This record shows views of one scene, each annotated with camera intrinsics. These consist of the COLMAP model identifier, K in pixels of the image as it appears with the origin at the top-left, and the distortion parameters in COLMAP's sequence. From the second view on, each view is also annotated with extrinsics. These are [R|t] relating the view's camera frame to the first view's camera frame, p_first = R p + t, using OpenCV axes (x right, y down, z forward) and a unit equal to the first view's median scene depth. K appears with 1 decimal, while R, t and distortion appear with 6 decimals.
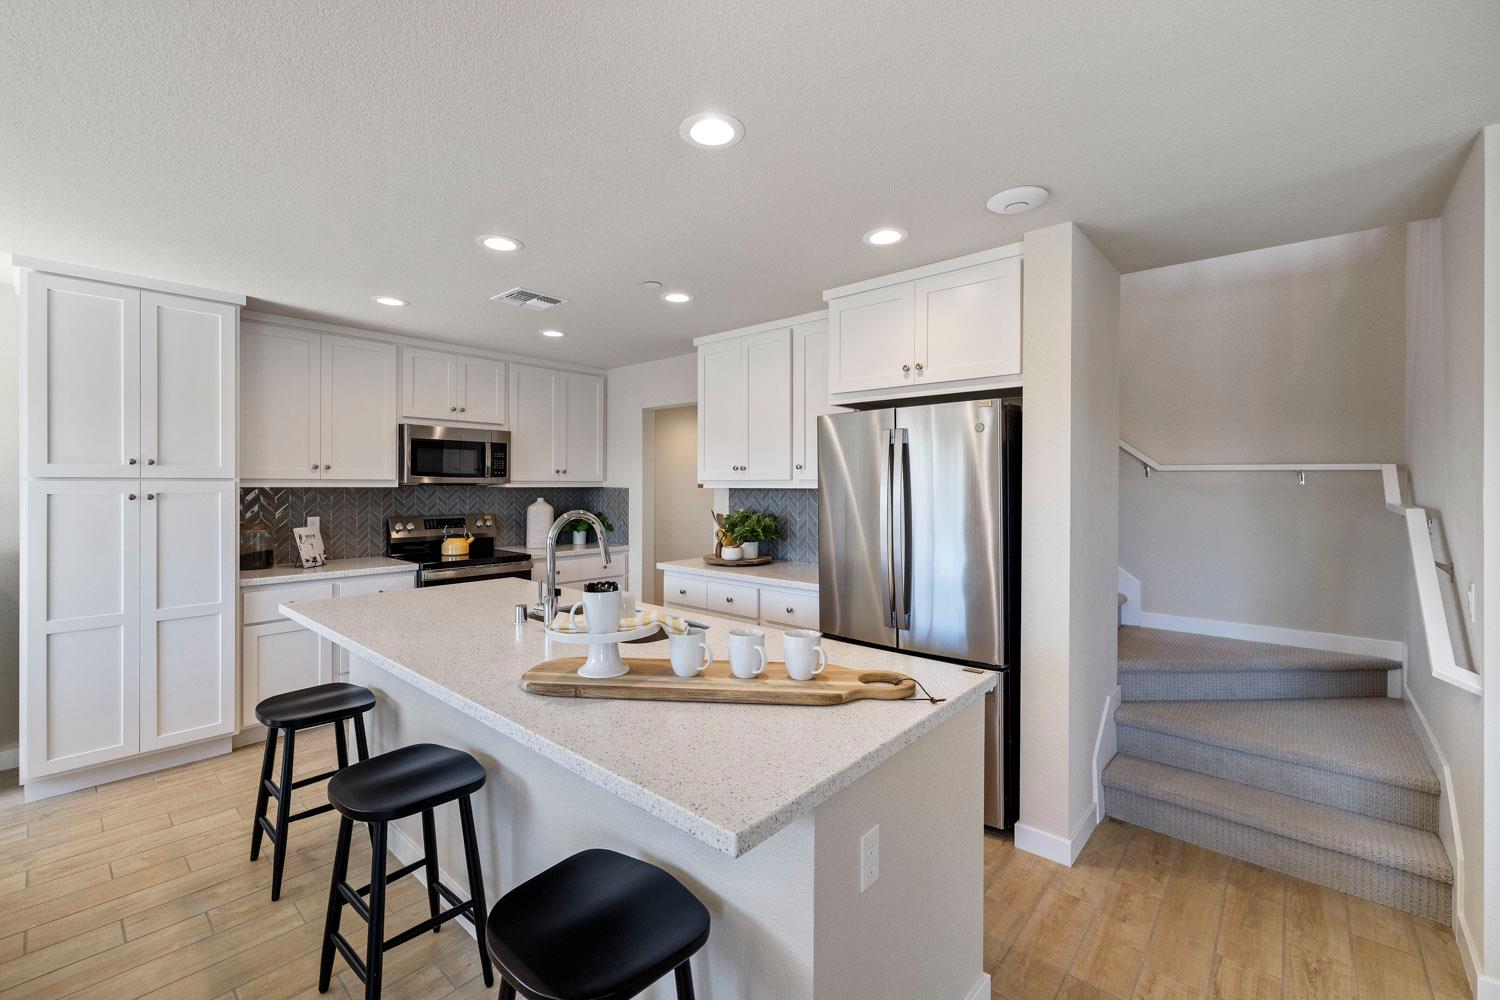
lens RADIAL K [[627.7, 0, 744.1], [0, 627.7, 484.7], [0, 0, 1]] dist [0.000810, -0.000021]
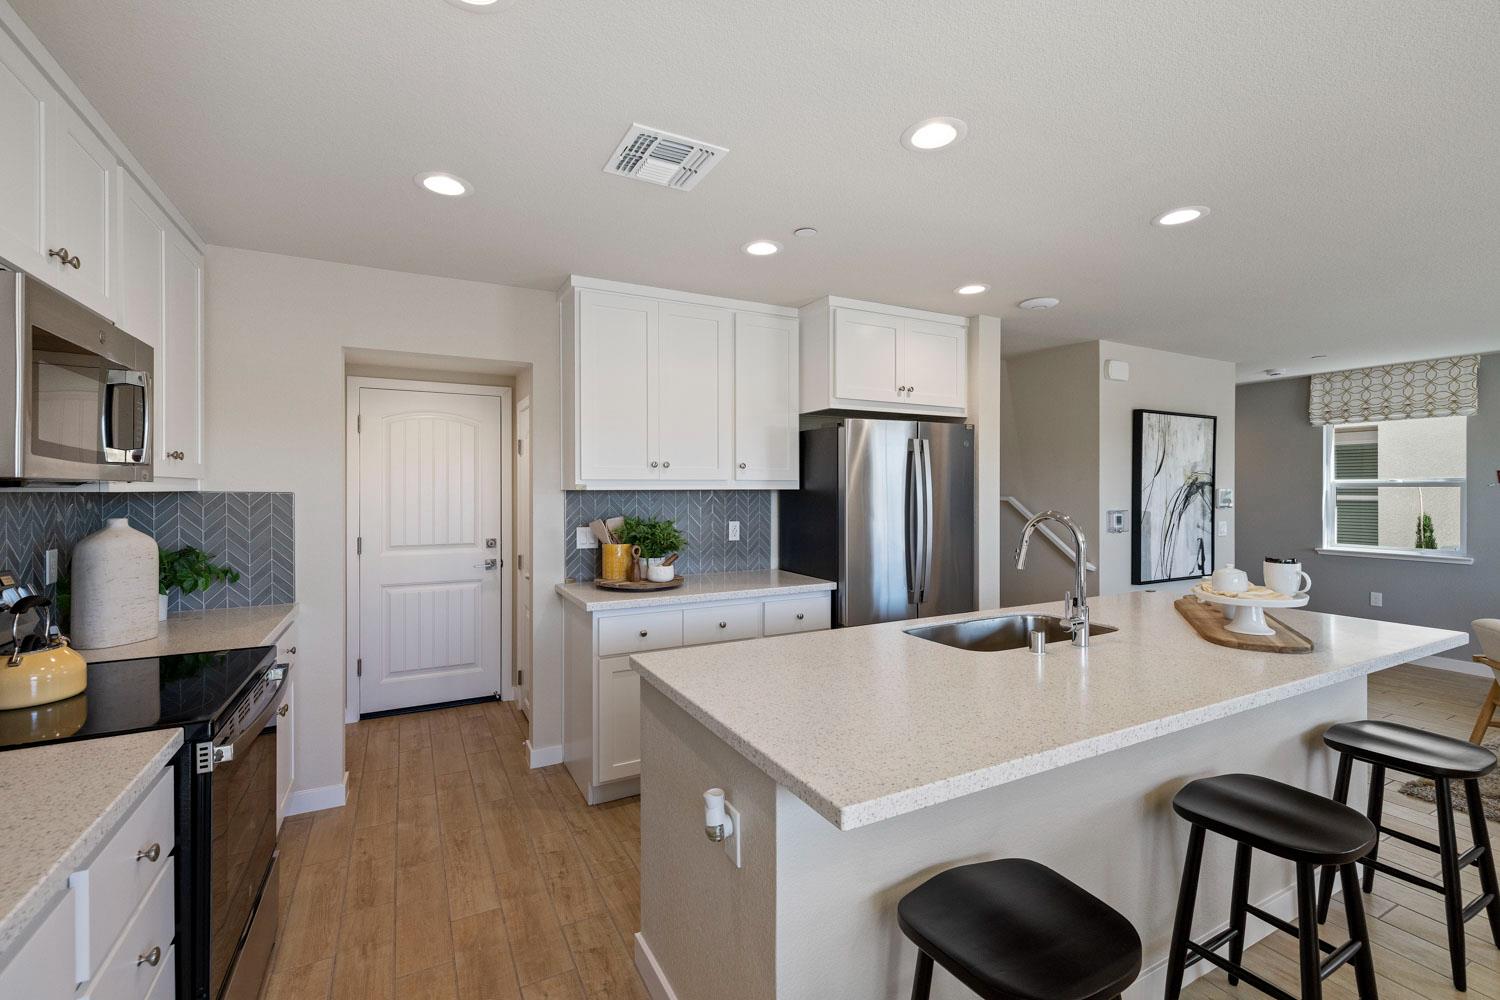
lens RADIAL K [[647.1, 0, 743.6], [0, 647.1, 493.7], [0, 0, 1]] dist [0.002438, 0.000474]
pose [[0.351723, -0.008614, 0.936064, -0.708863], [0.003527, 0.999963, 0.007877, 0.004202], [-0.936097, 0.000531, 0.351740, 0.592158]]
